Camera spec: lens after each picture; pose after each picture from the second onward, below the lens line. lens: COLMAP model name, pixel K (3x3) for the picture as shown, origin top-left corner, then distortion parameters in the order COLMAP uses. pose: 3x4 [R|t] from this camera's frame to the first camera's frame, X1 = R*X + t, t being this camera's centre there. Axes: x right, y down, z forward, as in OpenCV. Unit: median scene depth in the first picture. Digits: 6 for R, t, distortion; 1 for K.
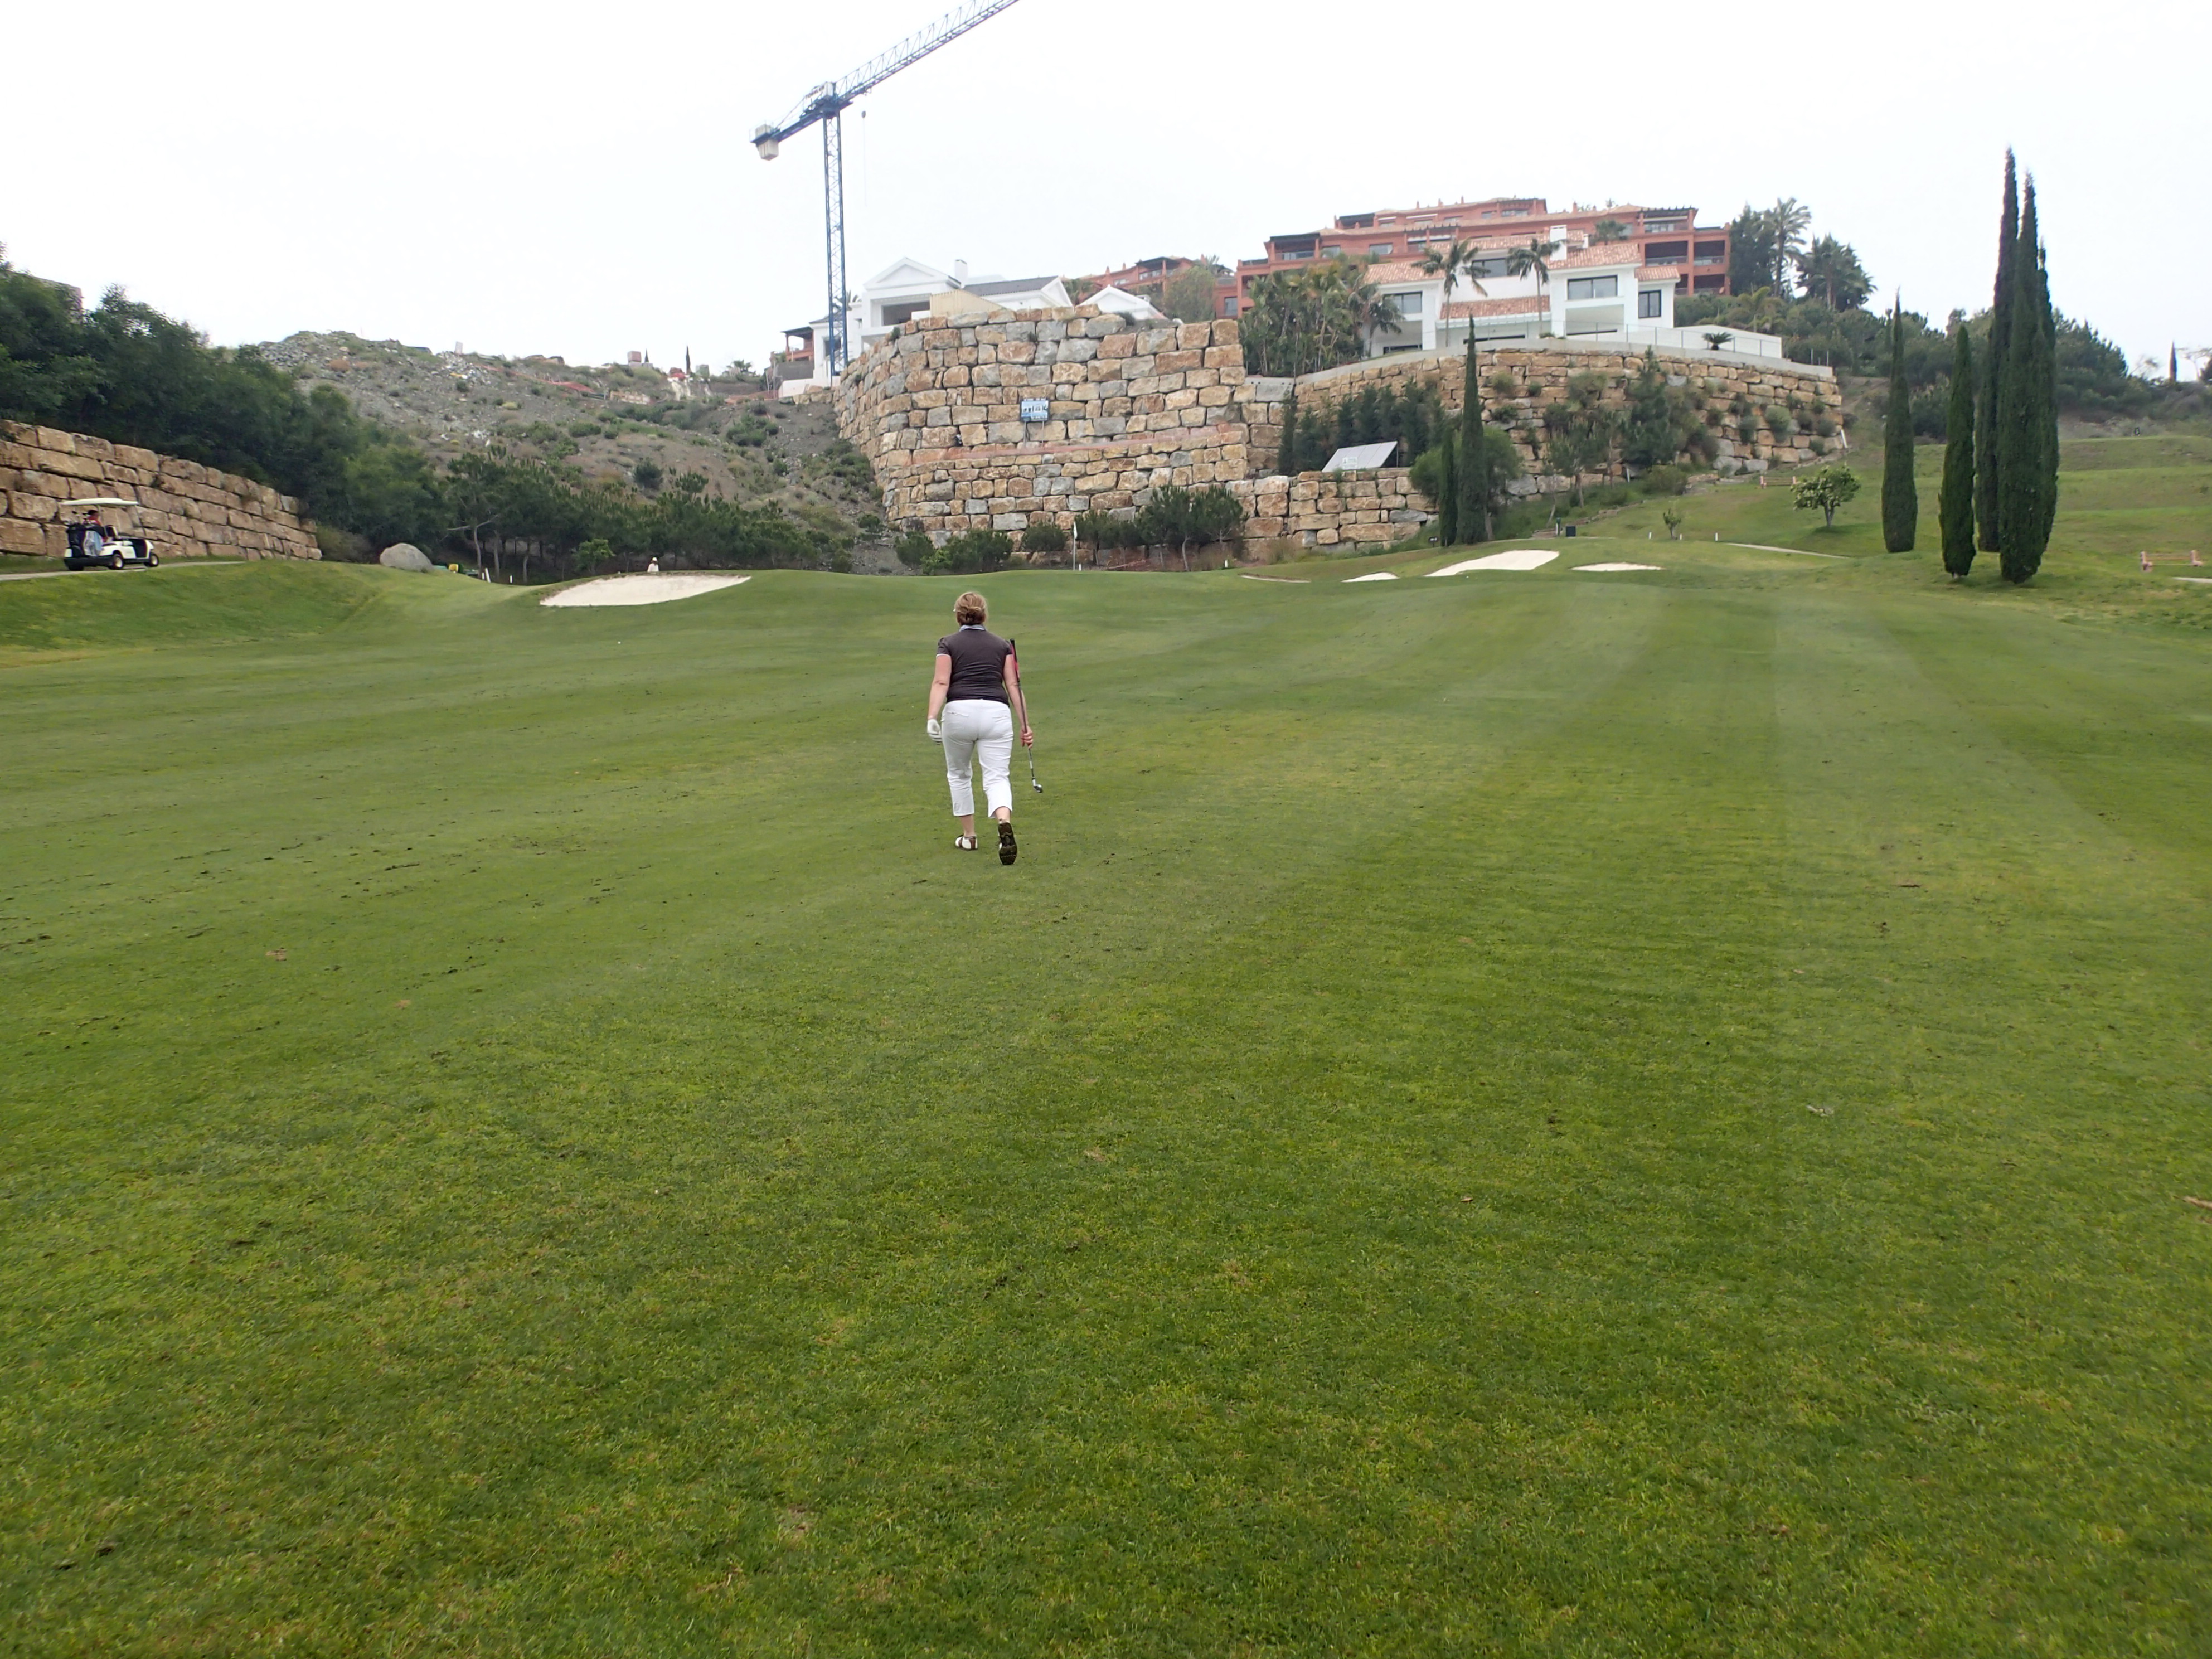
lens RADIAL K [[1609.5, 0, 1103.0], [0, 1609.5, 826.6], [0, 0, 1]] dist [0.004350, -0.003580]
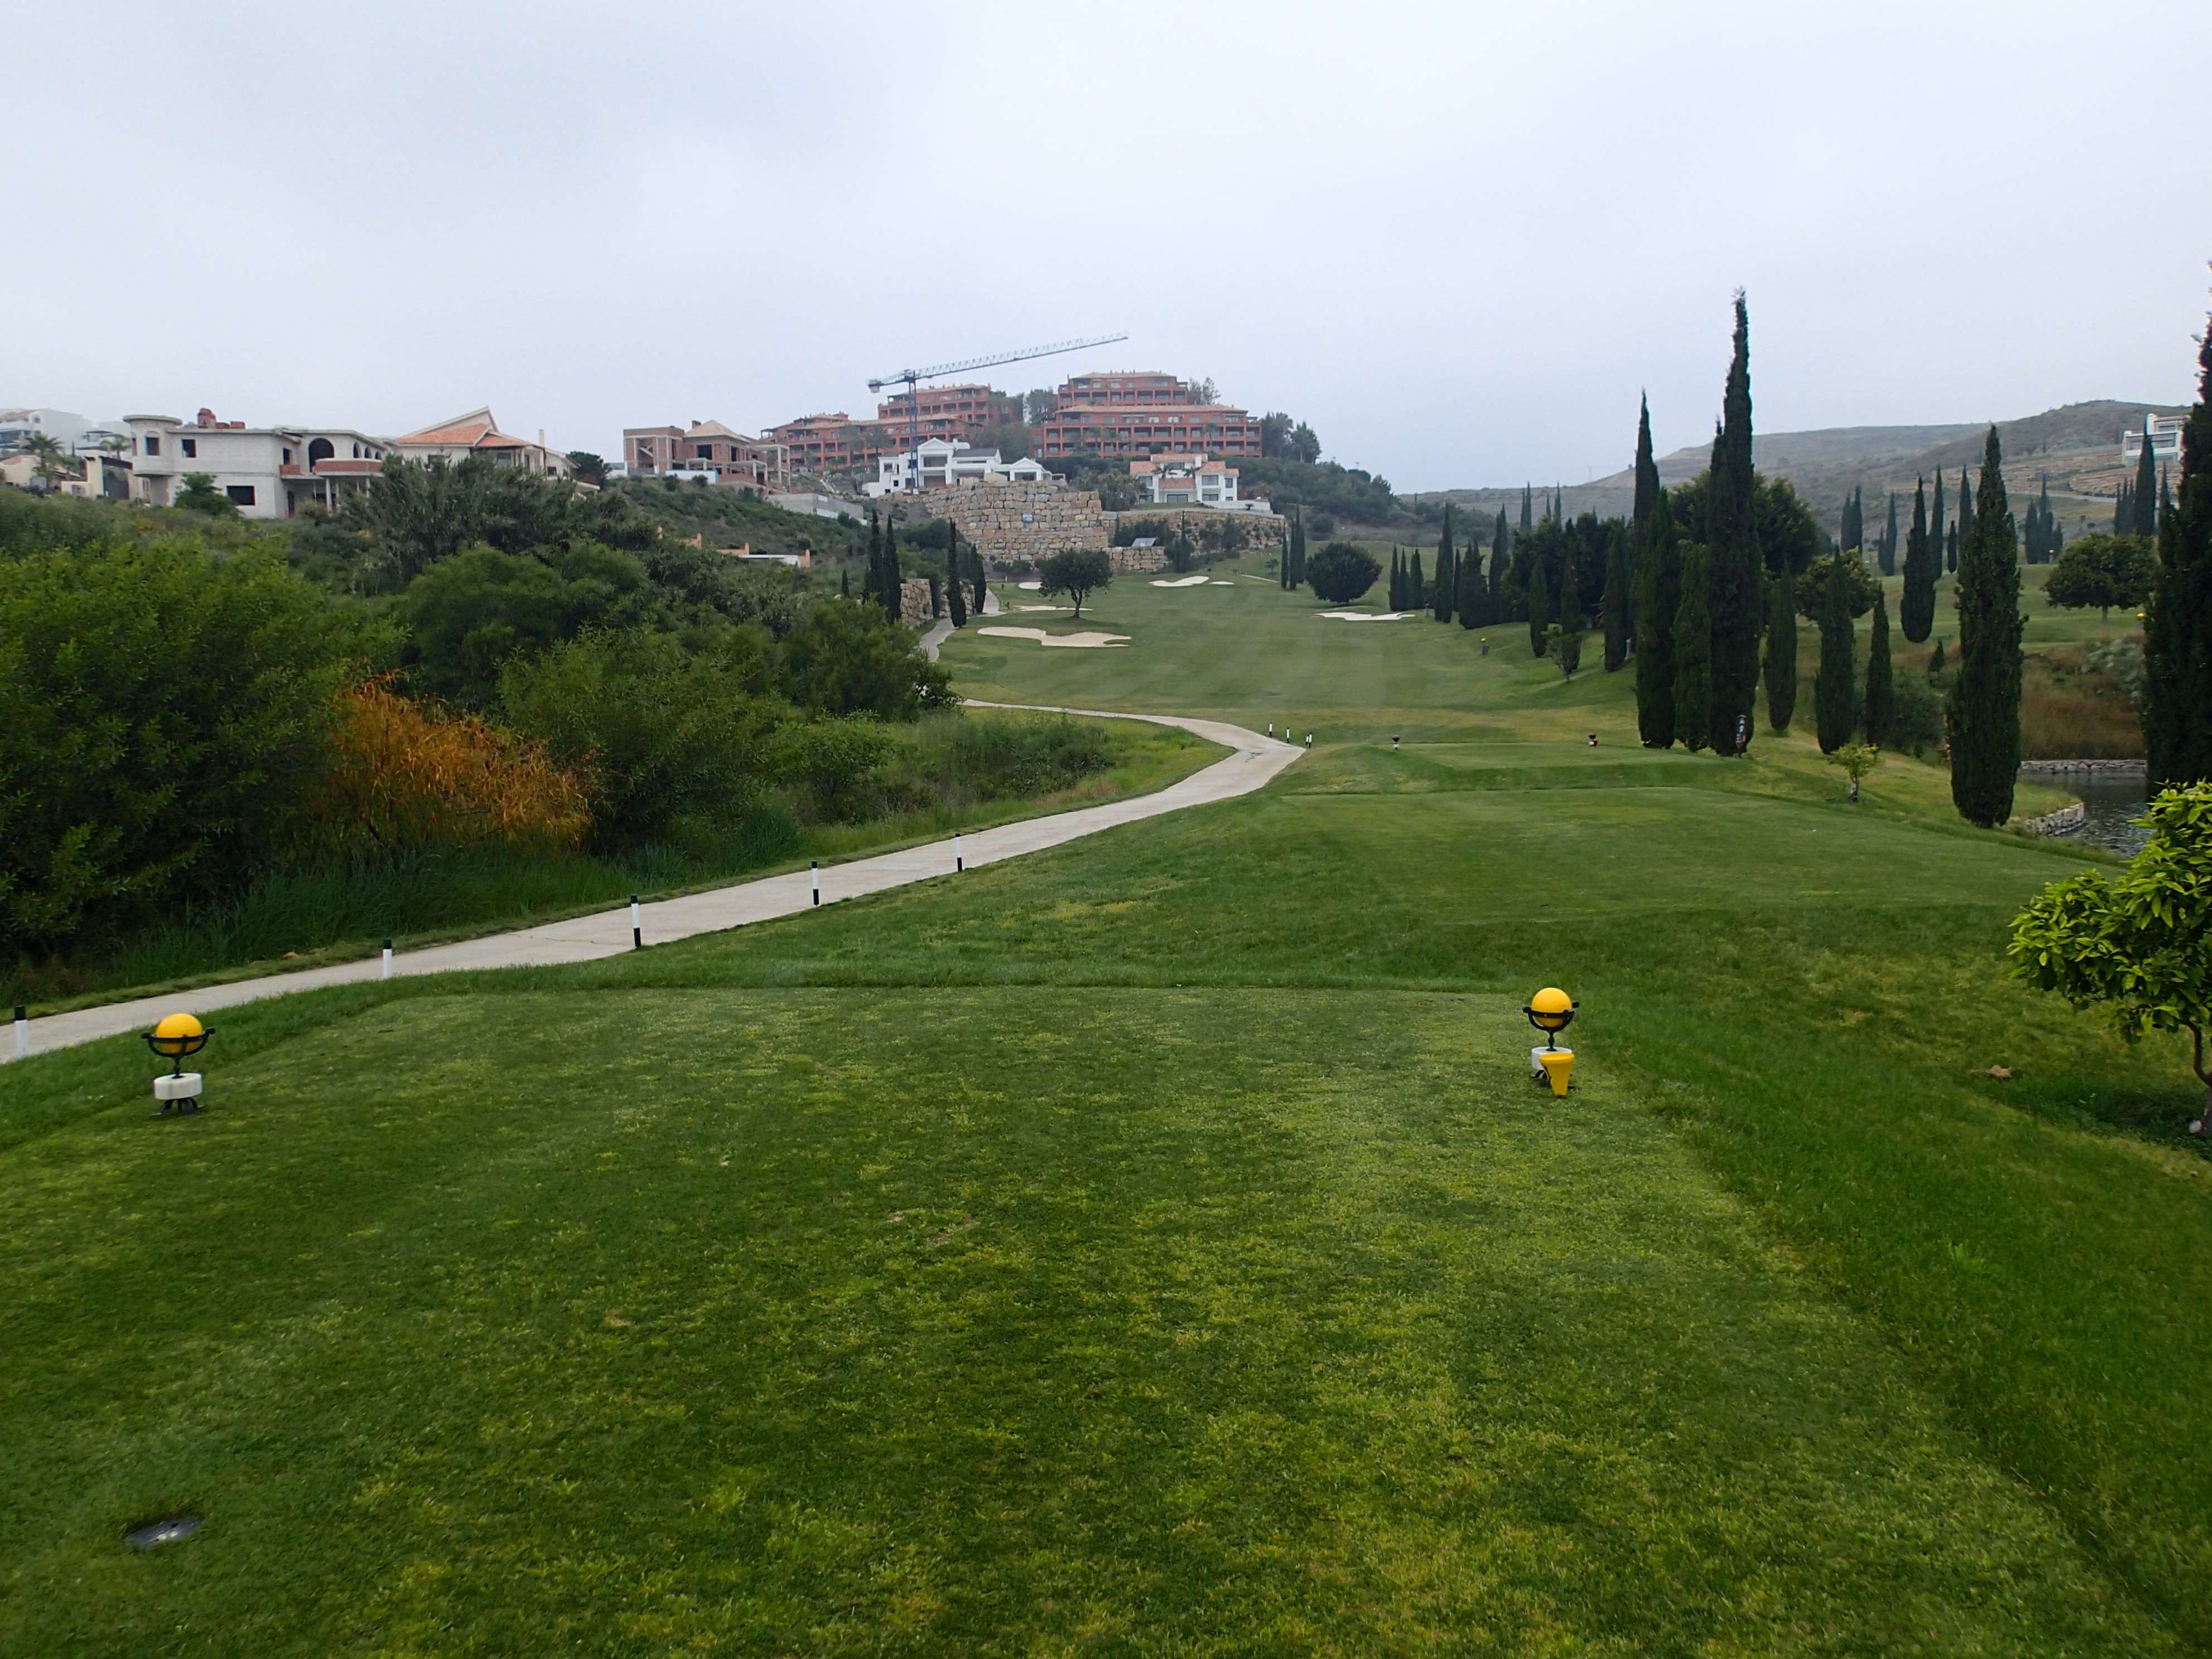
lens RADIAL K [[1609.5, 0, 1105.1], [0, 1609.5, 827.7], [0, 0, 1]] dist [0.004350, -0.003580]
pose [[0.969274, -0.017360, 0.245371, -0.687786], [0.012431, 0.999689, 0.021622, 0.259677], [-0.245670, -0.017907, 0.969188, -2.028561]]
